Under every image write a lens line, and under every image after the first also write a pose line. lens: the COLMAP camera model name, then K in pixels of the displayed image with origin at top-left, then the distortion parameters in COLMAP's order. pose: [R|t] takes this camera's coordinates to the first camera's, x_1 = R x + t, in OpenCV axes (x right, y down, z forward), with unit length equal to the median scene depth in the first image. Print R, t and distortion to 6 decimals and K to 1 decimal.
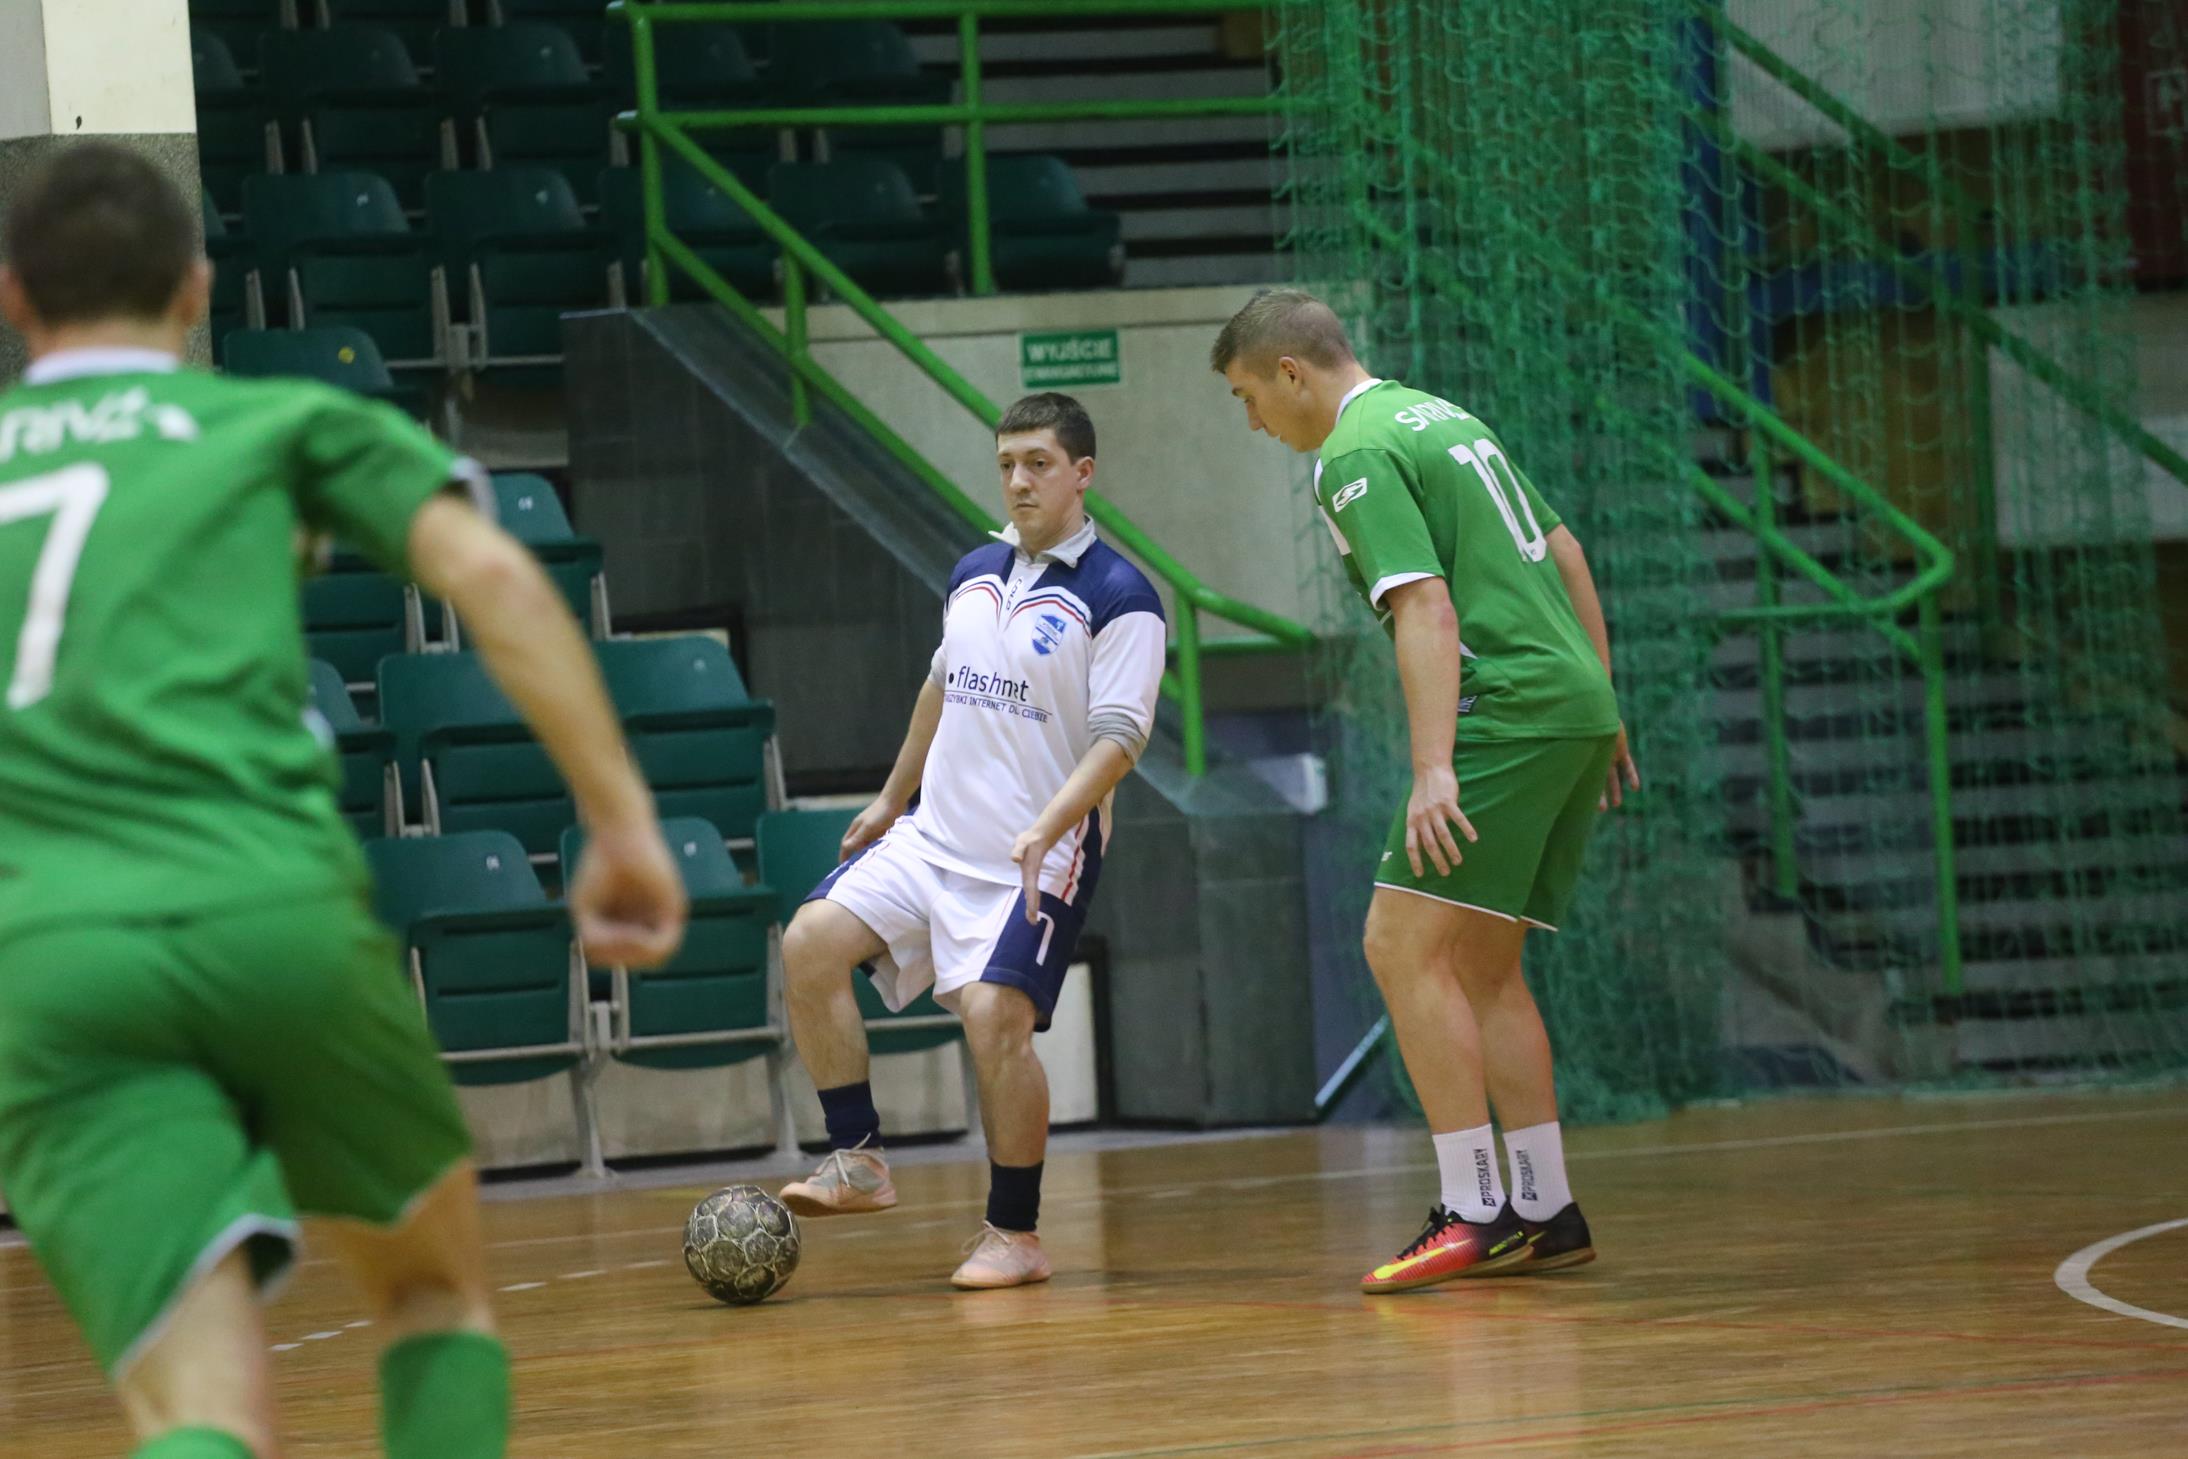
lens RADIAL K [[16144.6, 0, 1200.7], [0, 16144.6, 705.9], [0, 0, 1]] dist [4.456042, 0.000000]
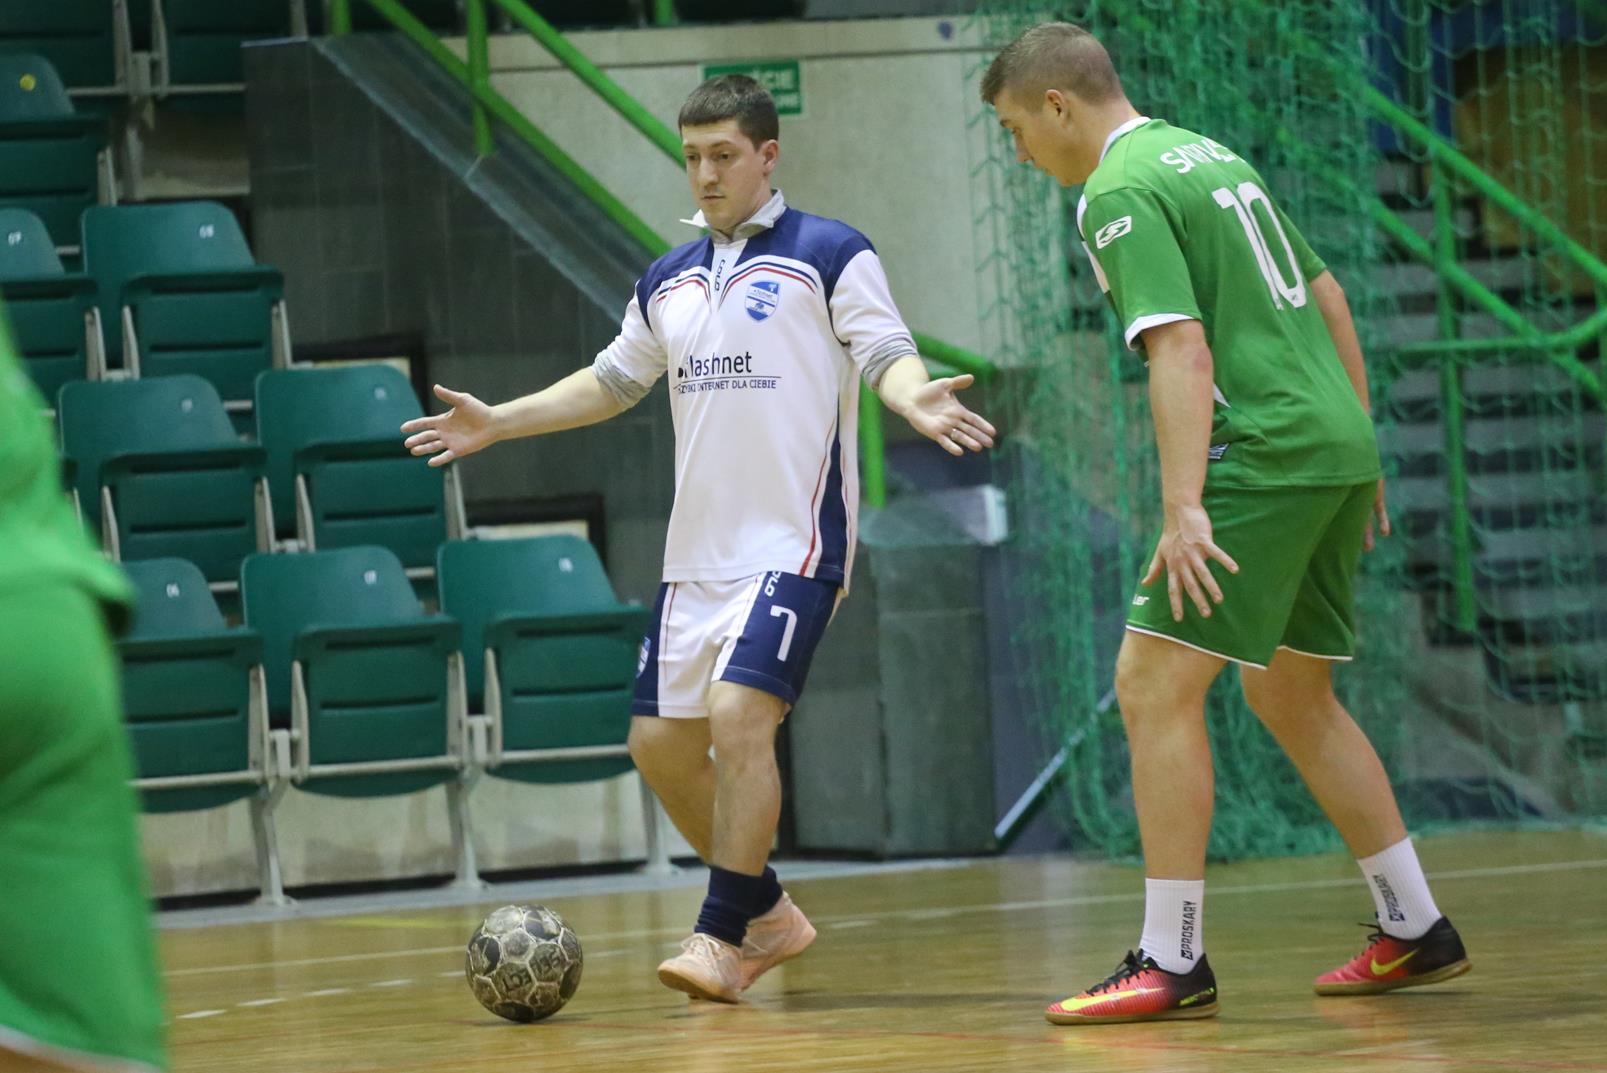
lens RADIAL K [[11857.6, 0, 876.2], [0, 11857.6, 493.9], [0, 0, 1]] dist [4.456042, 0.000000]
pose [[0.999980, 0.004262, 0.004611, -0.003705], [-0.004275, 0.999987, 0.002753, 0.001471], [-0.004599, -0.002772, 0.999986, 0.261597]]
